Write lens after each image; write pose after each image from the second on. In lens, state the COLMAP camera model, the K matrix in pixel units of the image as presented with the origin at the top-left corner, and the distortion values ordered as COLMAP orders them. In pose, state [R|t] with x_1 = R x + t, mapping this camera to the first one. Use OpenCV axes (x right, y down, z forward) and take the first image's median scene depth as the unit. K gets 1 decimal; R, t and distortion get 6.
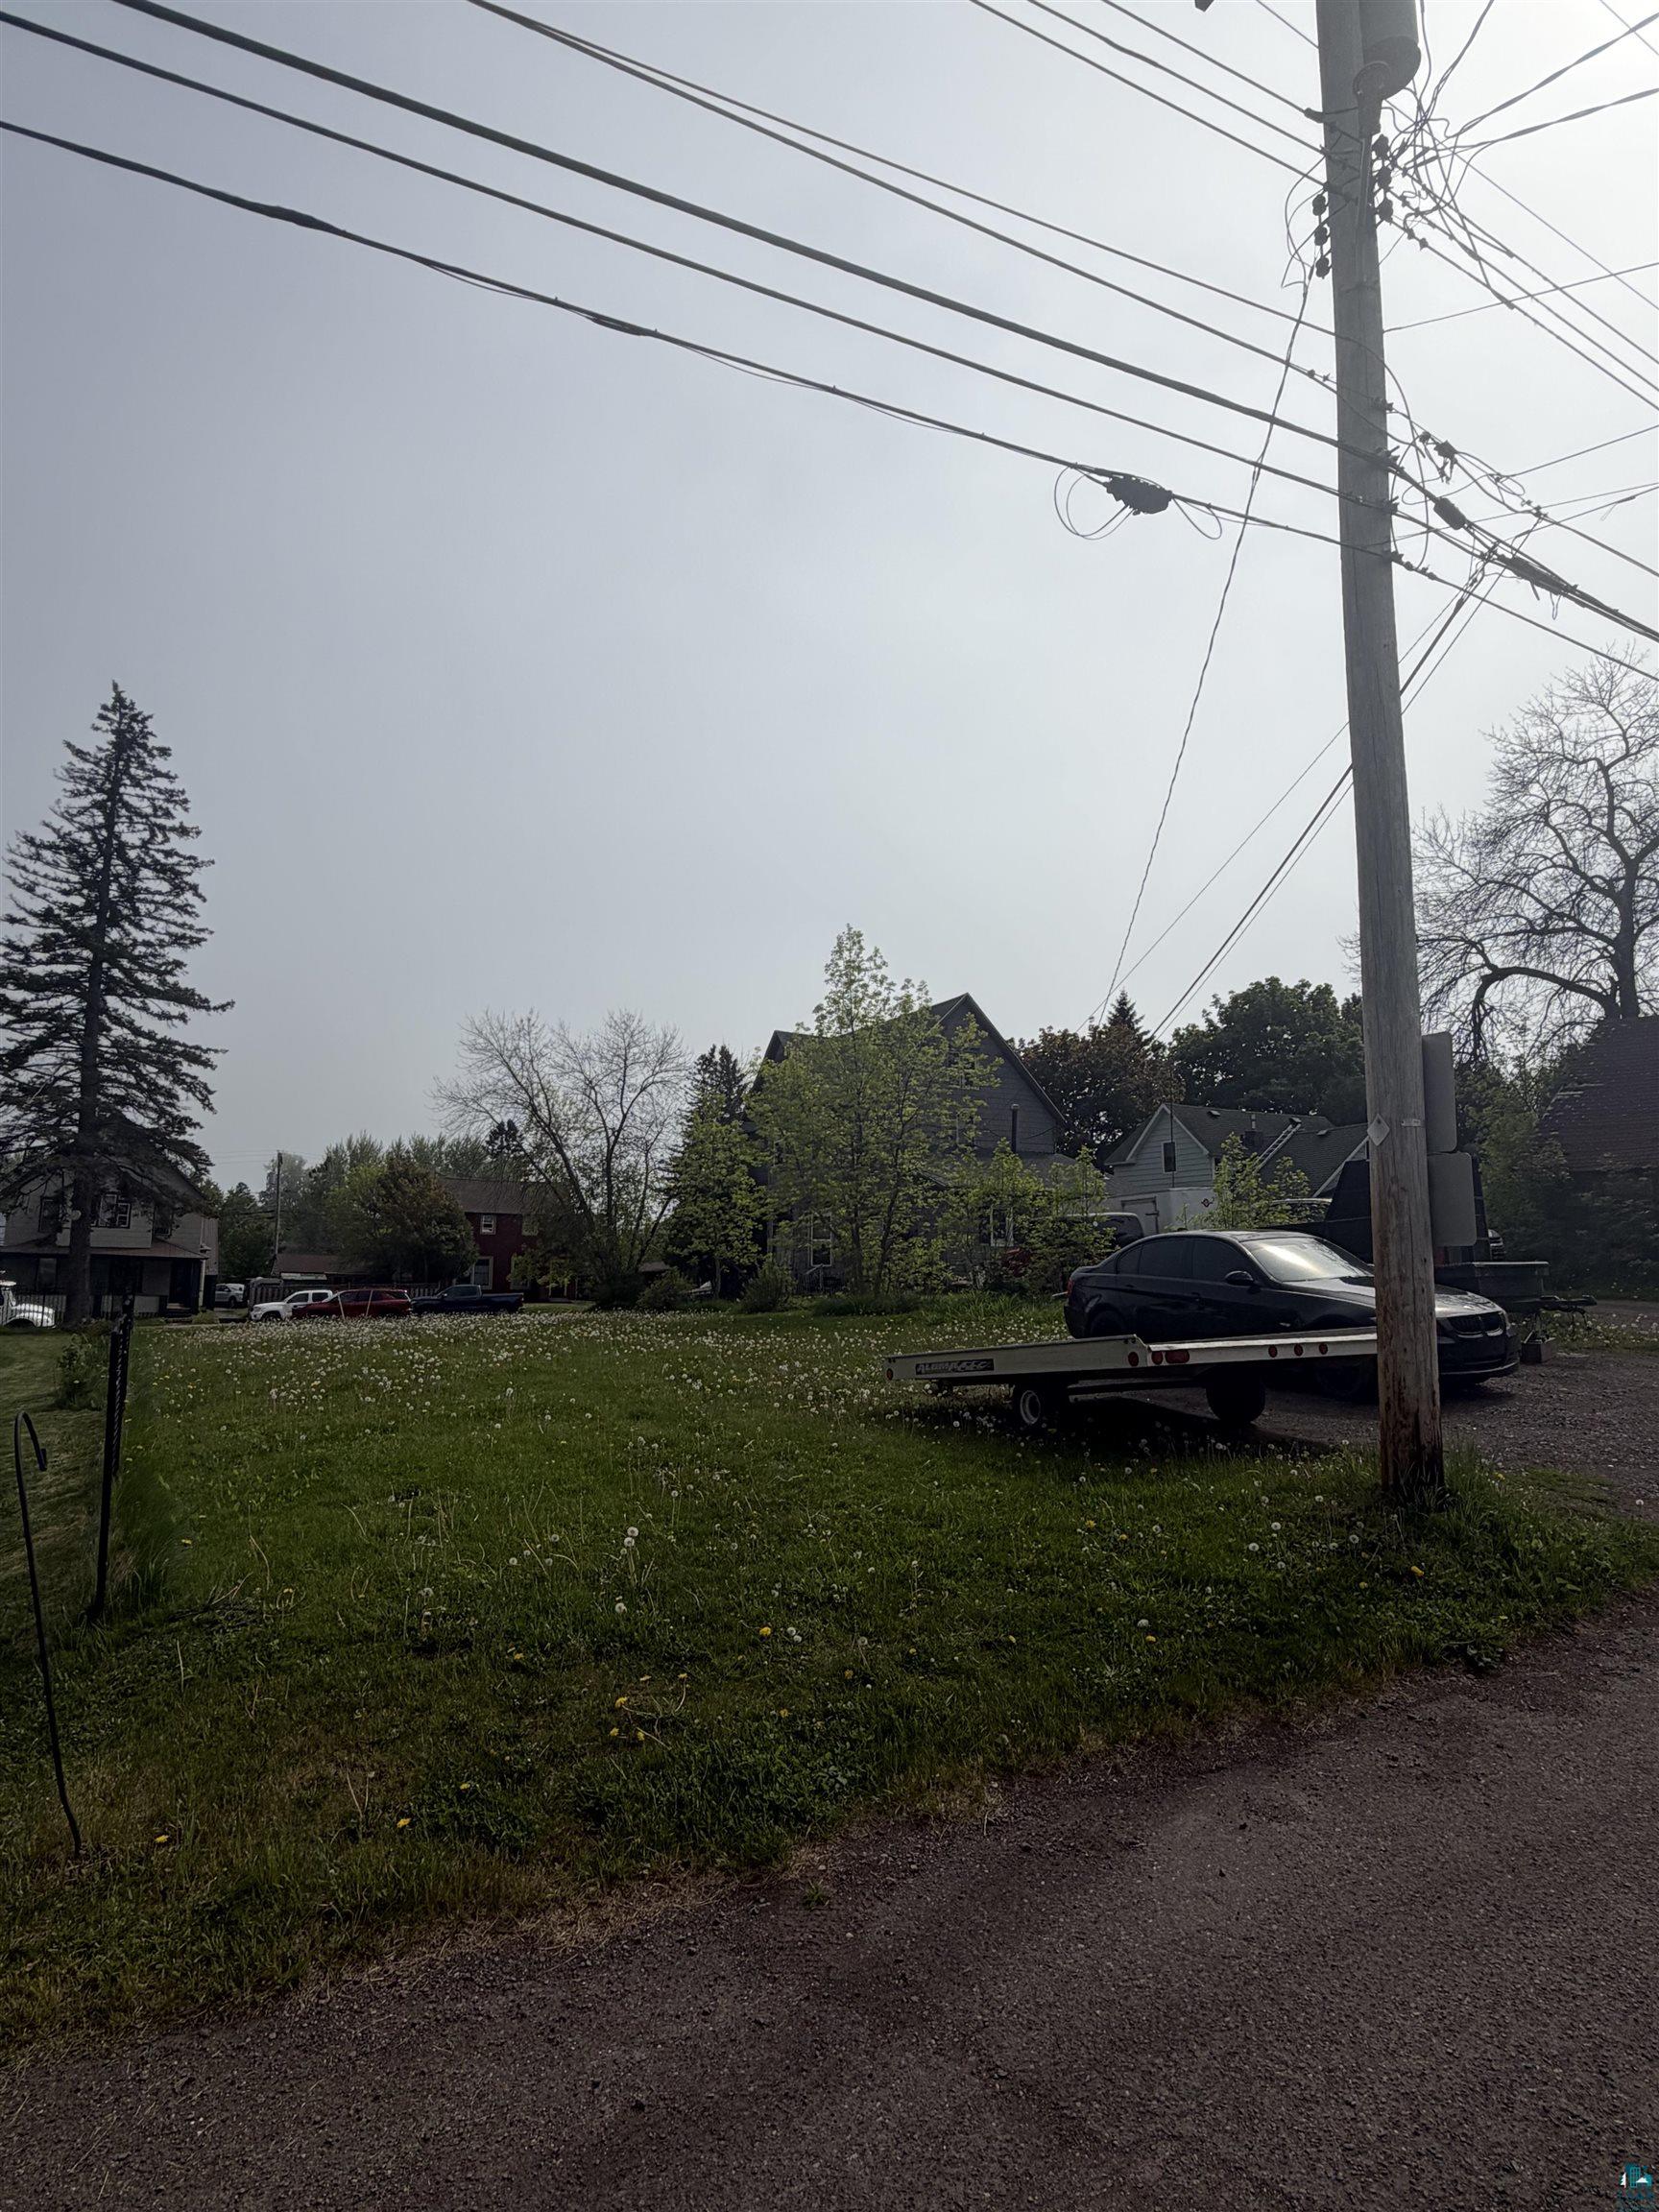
lens RADIAL K [[1237.0, 0, 830.9], [0, 1237.0, 1105.2], [0, 0, 1]] dist [-0.000127, 0.002693]
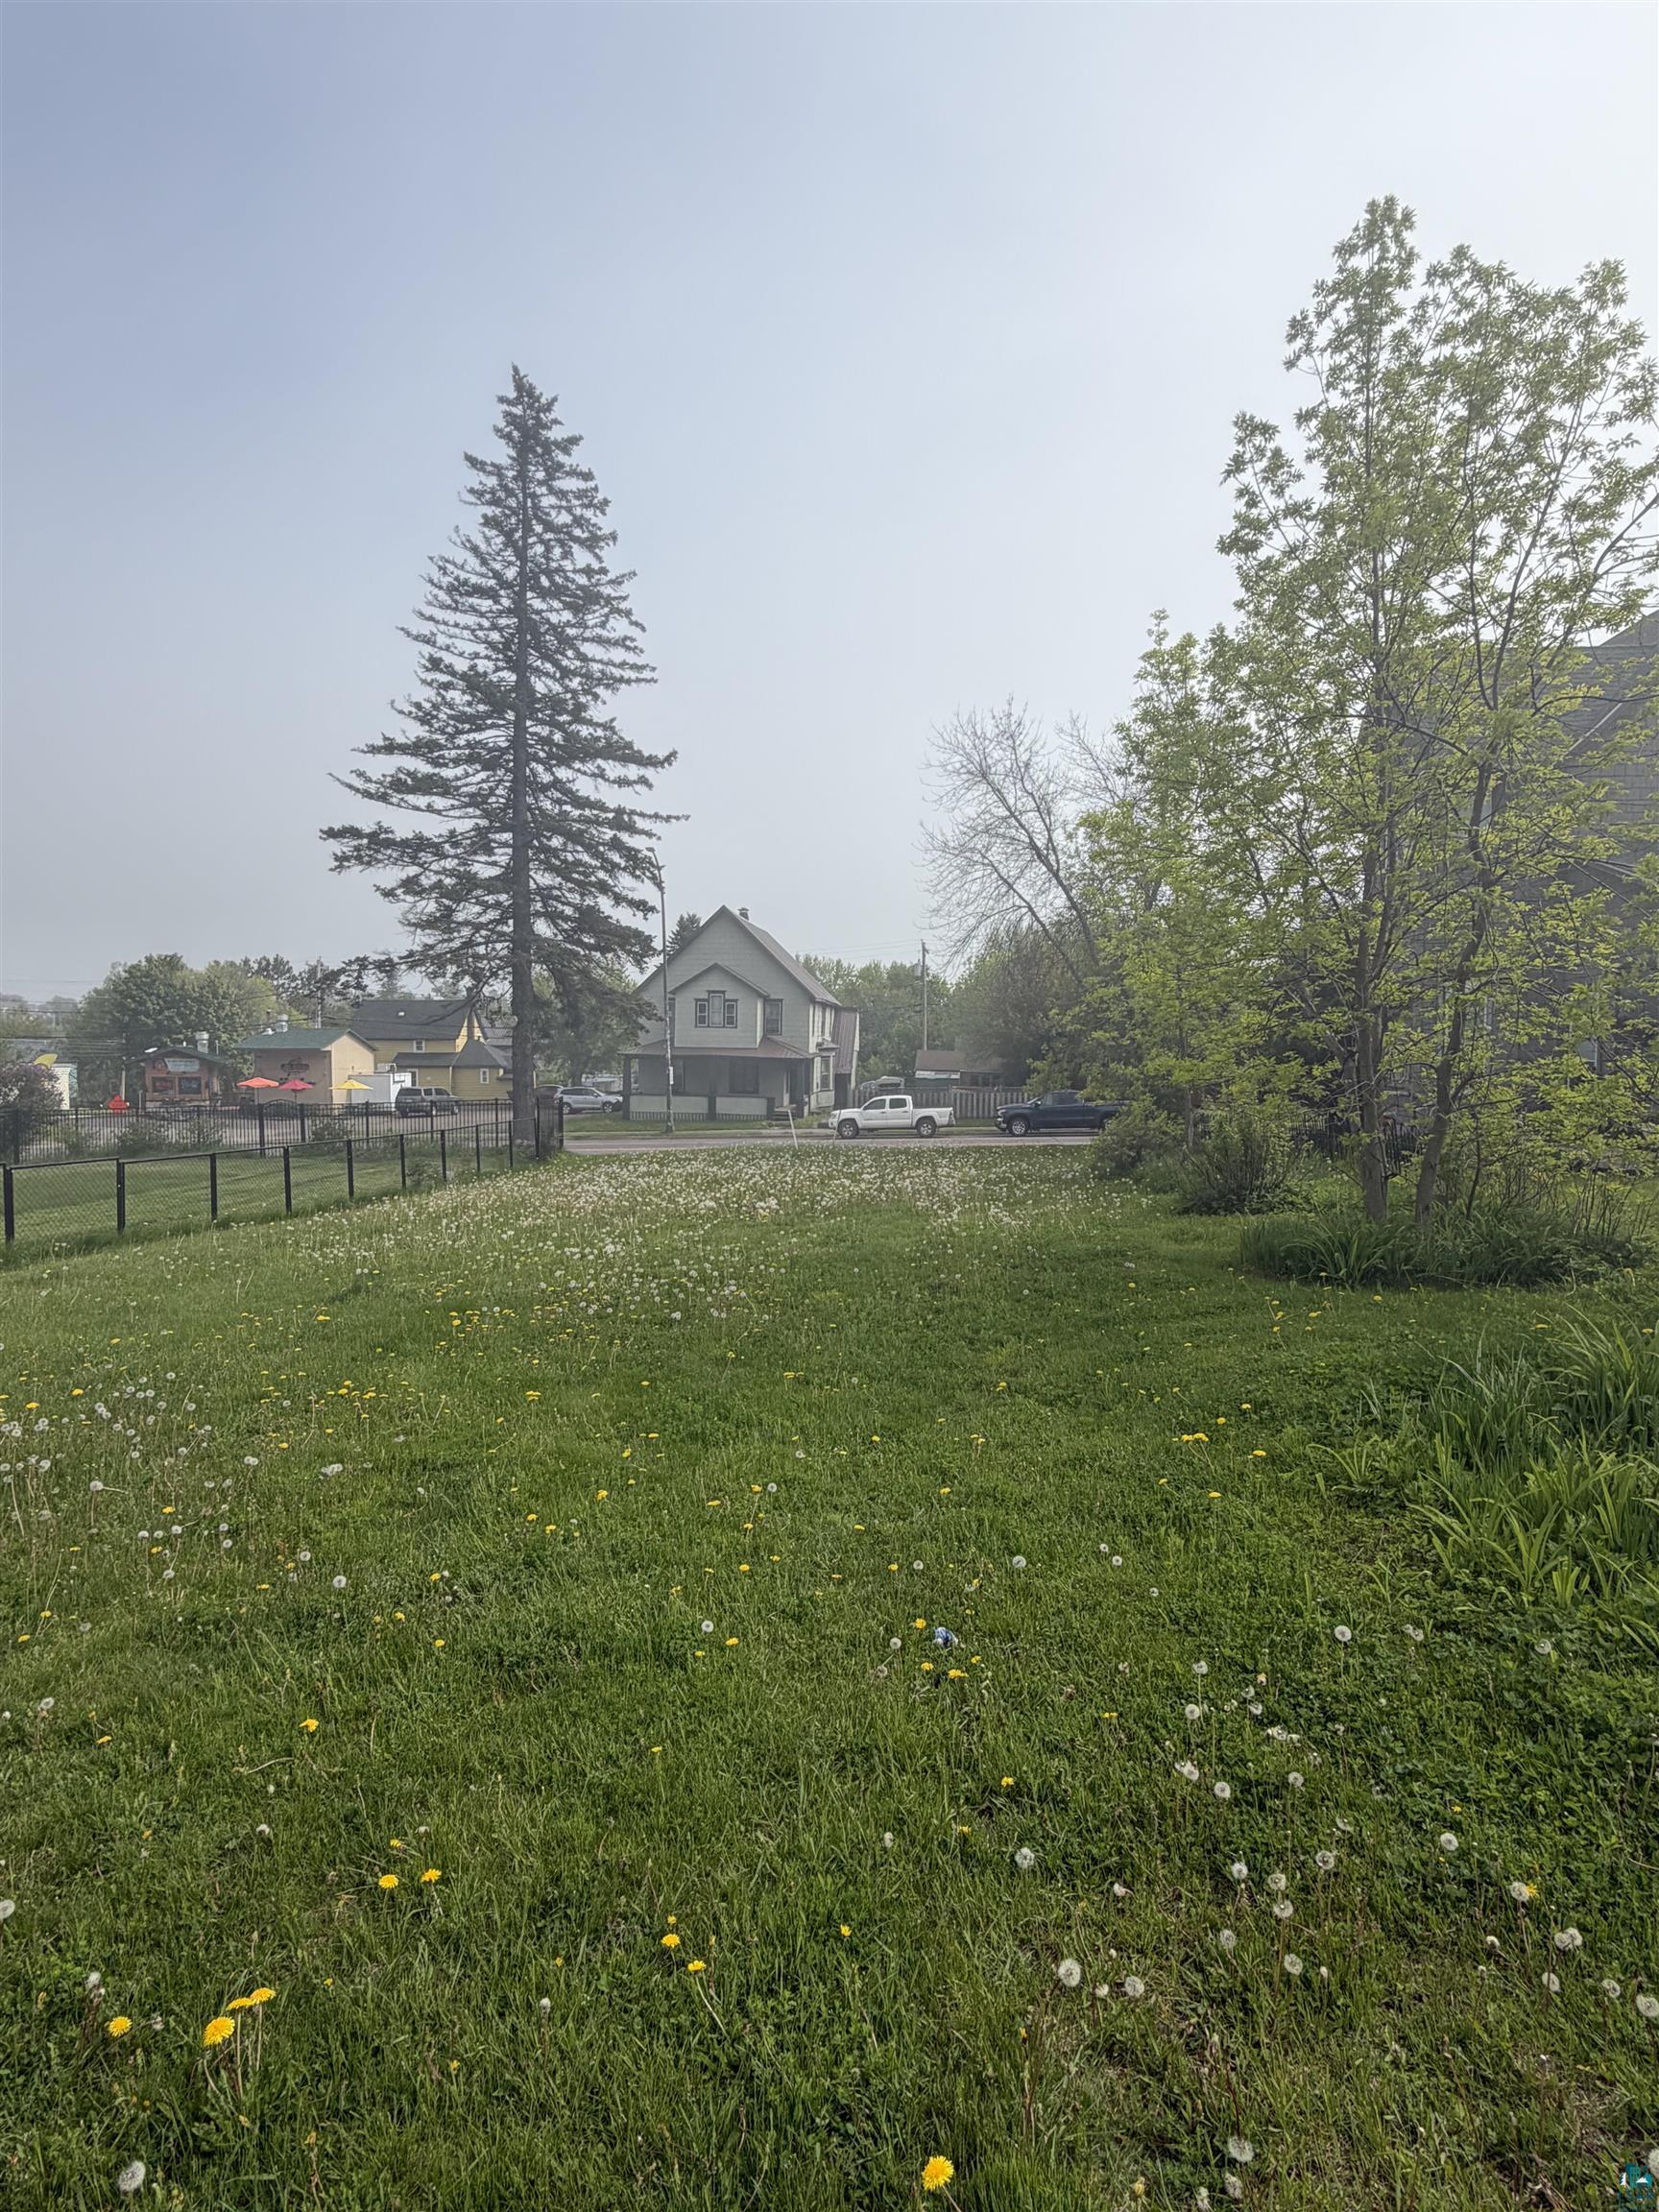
lens RADIAL K [[1237.0, 0, 824.7], [0, 1237.0, 1104.1], [0, 0, 1]] dist [-0.000127, 0.002693]
pose [[0.817838, 0.020008, -0.575100, 0.062456], [0.080567, 0.985570, 0.148862, 0.030373], [0.569780, -0.168079, 0.804425, 0.370693]]
